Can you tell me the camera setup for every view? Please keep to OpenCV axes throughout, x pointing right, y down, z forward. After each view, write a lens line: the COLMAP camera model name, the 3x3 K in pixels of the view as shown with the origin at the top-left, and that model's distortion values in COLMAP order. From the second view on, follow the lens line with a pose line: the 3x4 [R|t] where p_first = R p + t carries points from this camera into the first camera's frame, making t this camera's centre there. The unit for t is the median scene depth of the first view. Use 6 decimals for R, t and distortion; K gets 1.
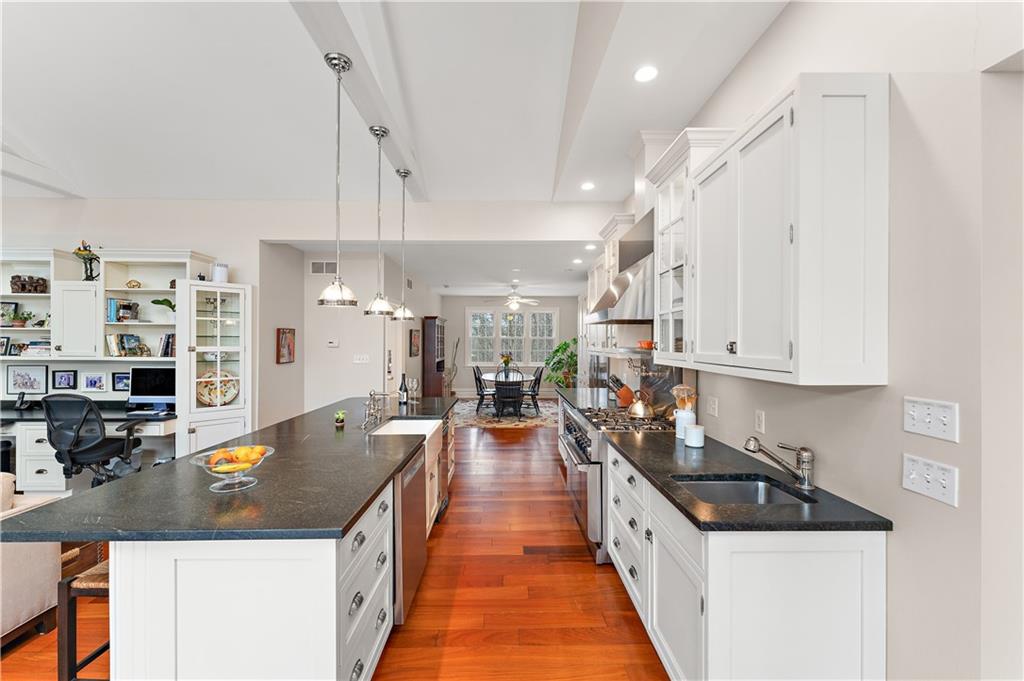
lens RADIAL K [[415.5, 0, 512.1], [0, 415.5, 342.0], [0, 0, 1]] dist [-0.000281, -0.000003]
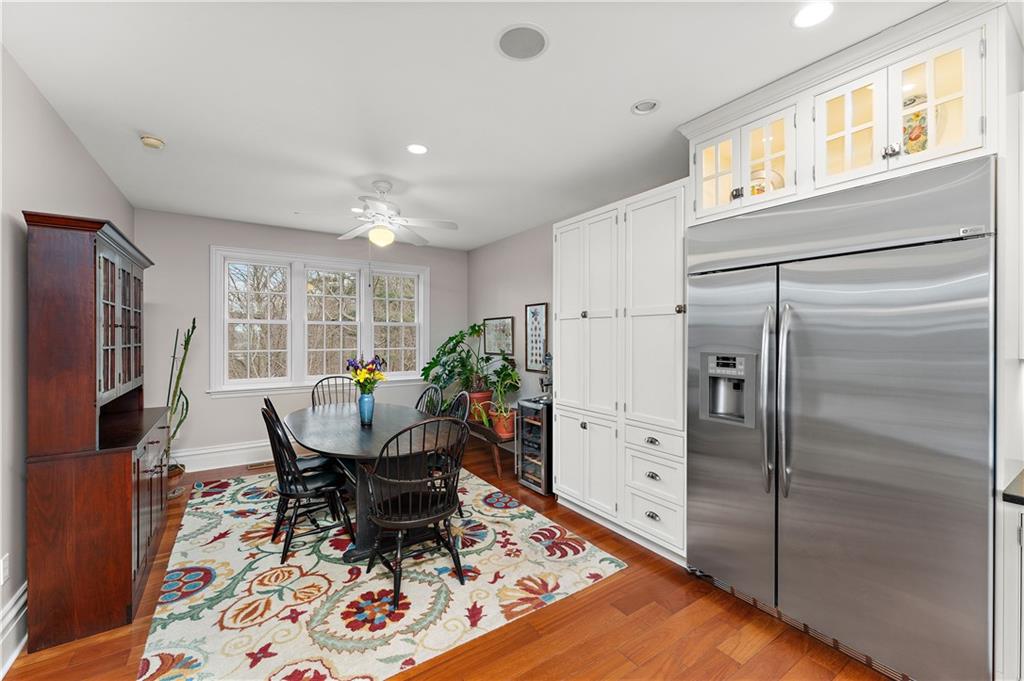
lens RADIAL K [[415.5, 0, 512.7], [0, 415.5, 338.3], [0, 0, 1]] dist [-0.000281, -0.000003]
pose [[0.843180, -0.008107, 0.537570, -0.095229], [0.003886, 0.999952, 0.008985, 0.005933], [-0.537617, -0.005487, 0.843171, 0.584698]]
